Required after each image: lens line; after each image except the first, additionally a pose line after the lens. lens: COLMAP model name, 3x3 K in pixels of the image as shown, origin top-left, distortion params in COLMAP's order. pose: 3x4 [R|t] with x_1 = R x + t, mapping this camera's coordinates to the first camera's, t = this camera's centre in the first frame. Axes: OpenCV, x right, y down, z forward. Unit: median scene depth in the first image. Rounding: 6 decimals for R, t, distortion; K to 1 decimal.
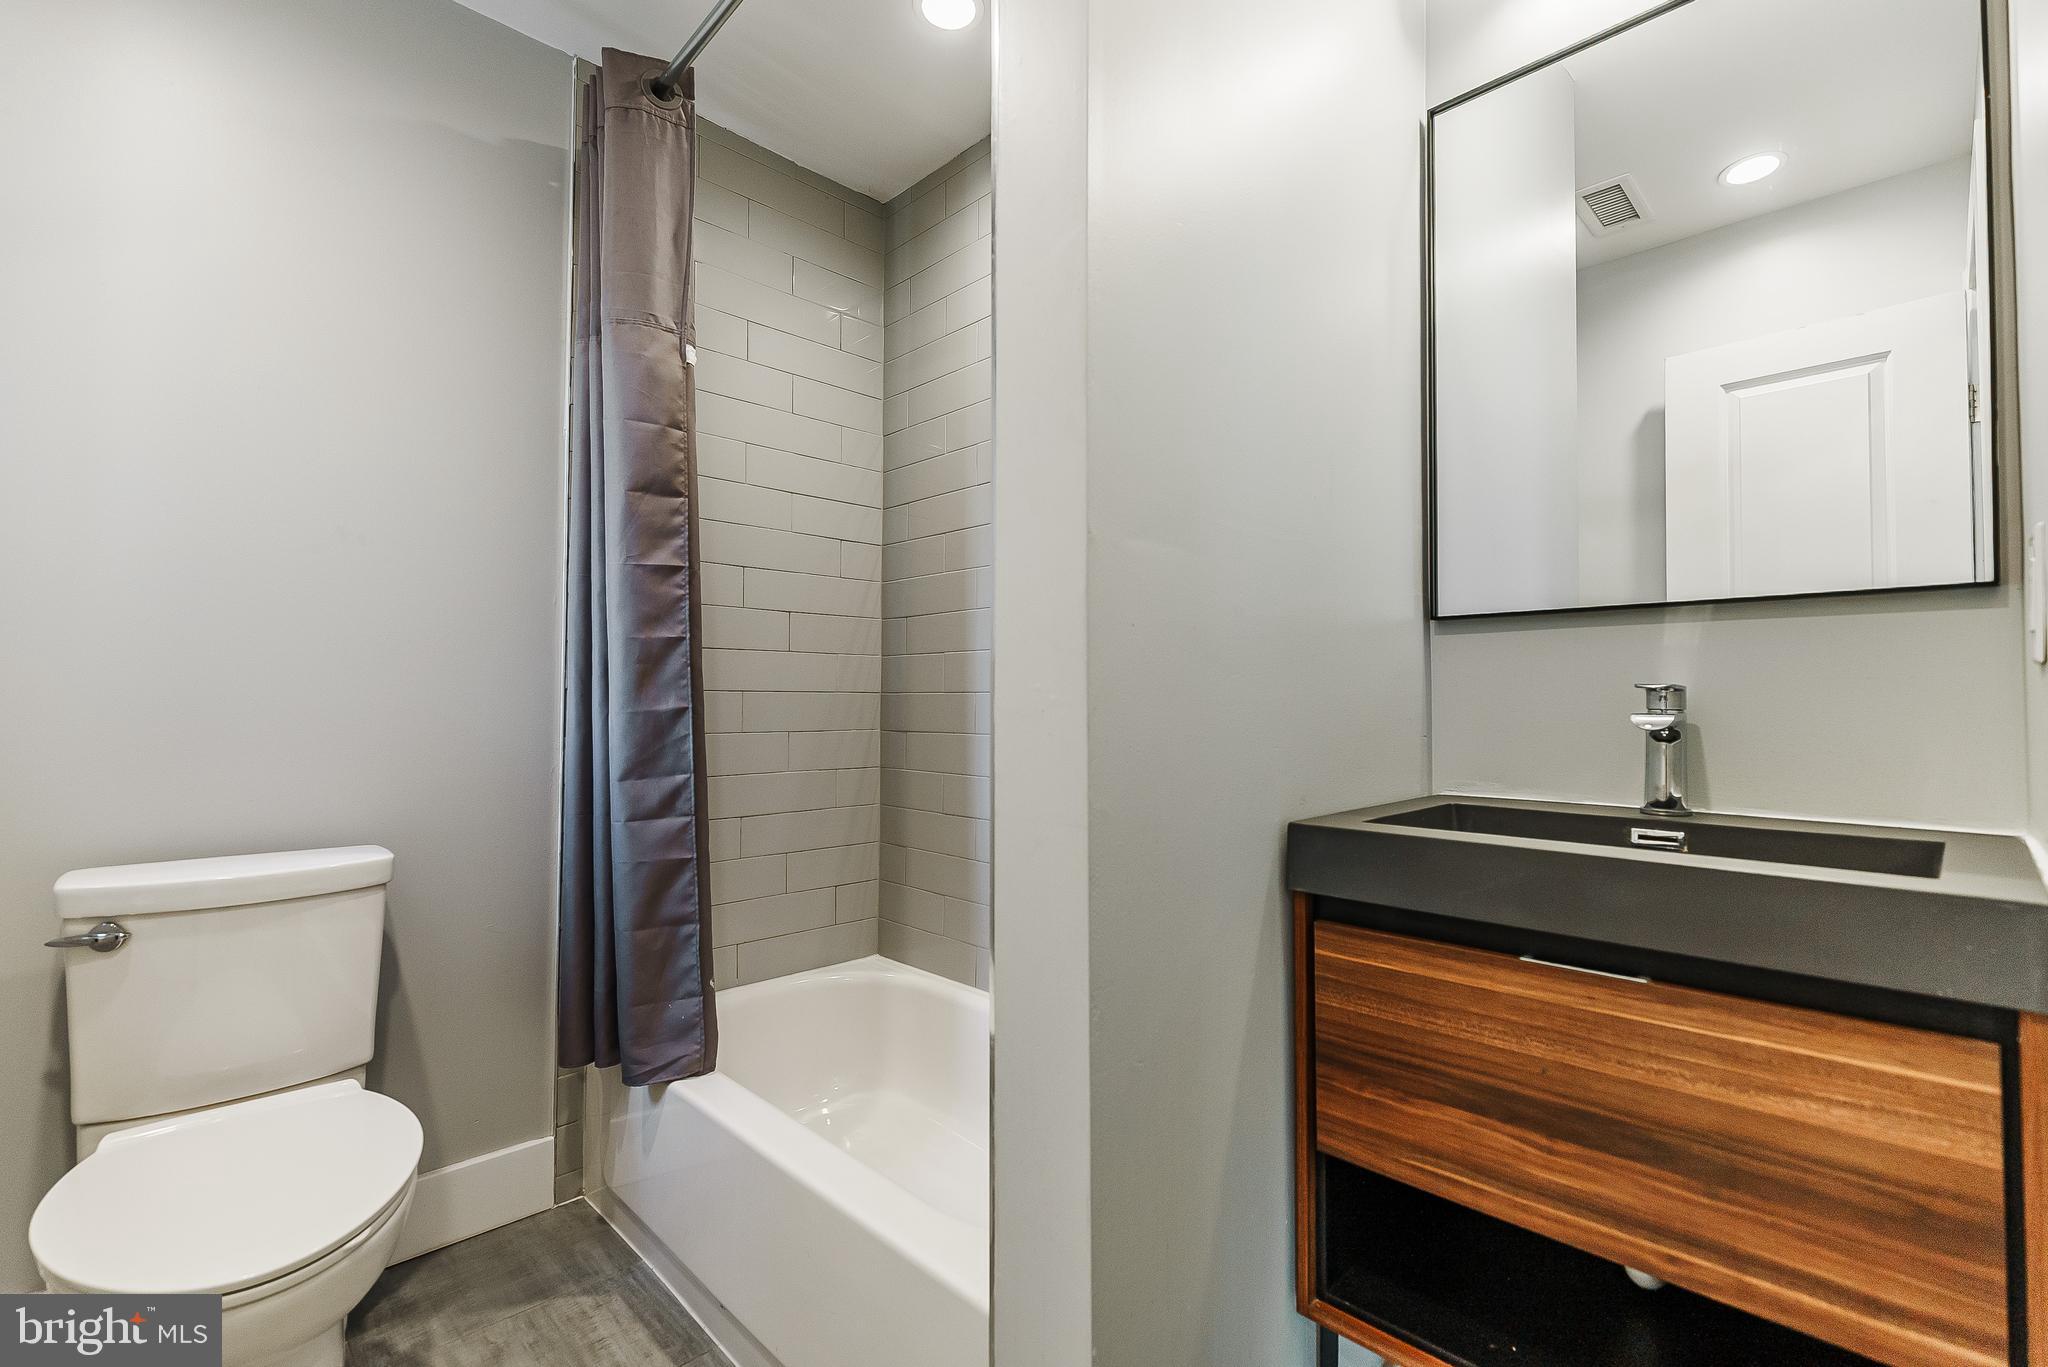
lens RADIAL K [[916.0, 0, 1027.6], [0, 916.0, 679.5], [0, 0, 1]] dist [0.003687, -0.001304]
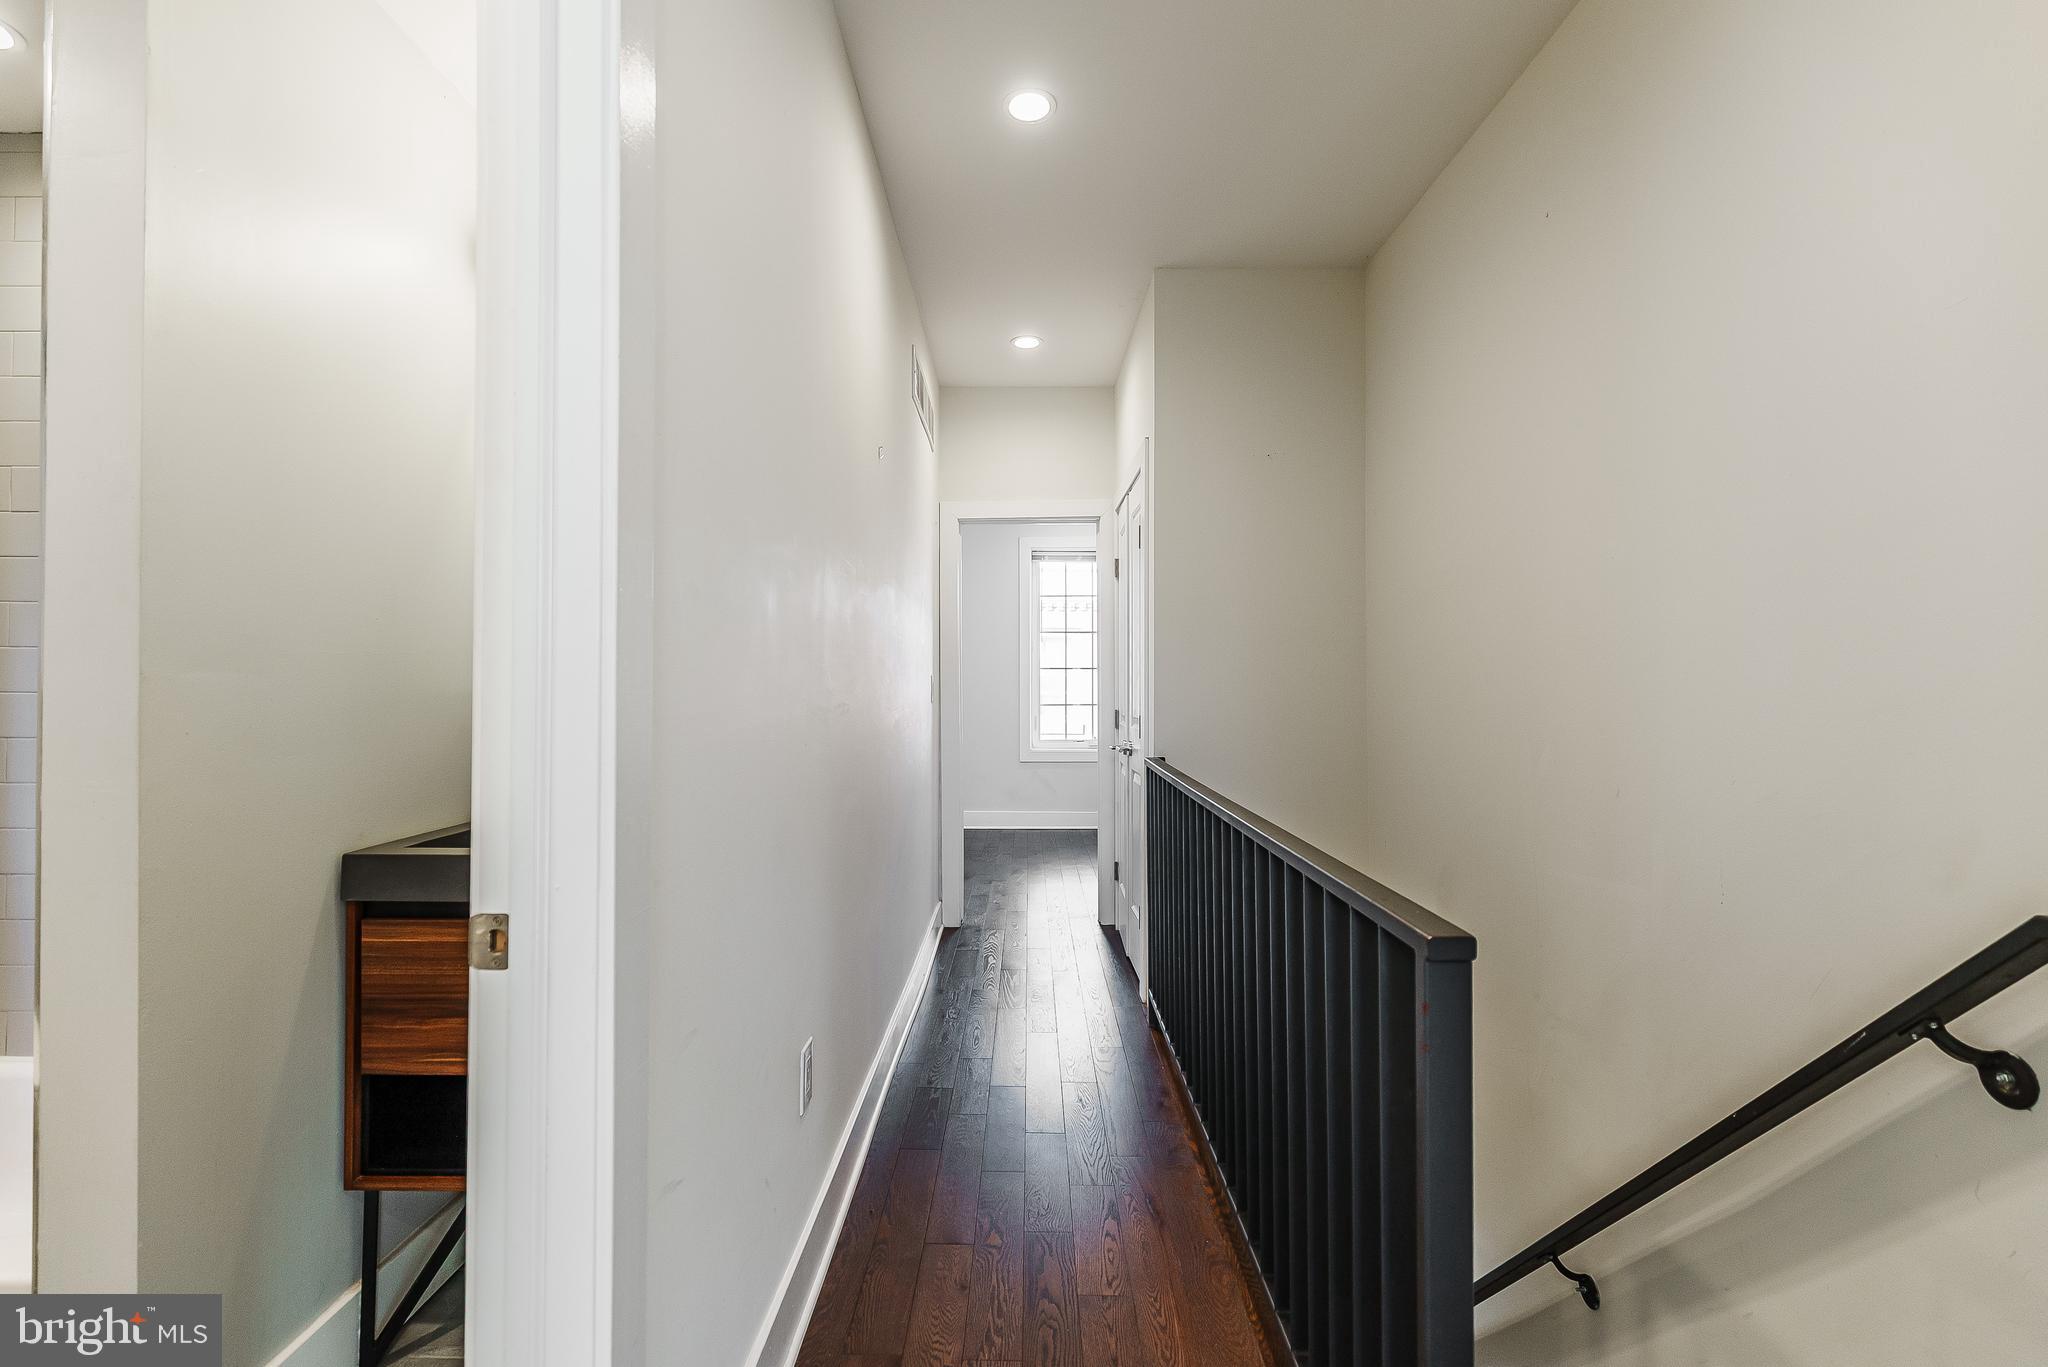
lens RADIAL K [[916.0, 0, 1027.6], [0, 916.0, 679.5], [0, 0, 1]] dist [0.003687, -0.001304]
pose [[0.708682, 0.005865, 0.705504, 0.030542], [-0.022816, 0.999633, 0.014609, -0.166709], [-0.705159, -0.026450, 0.708555, -0.783704]]
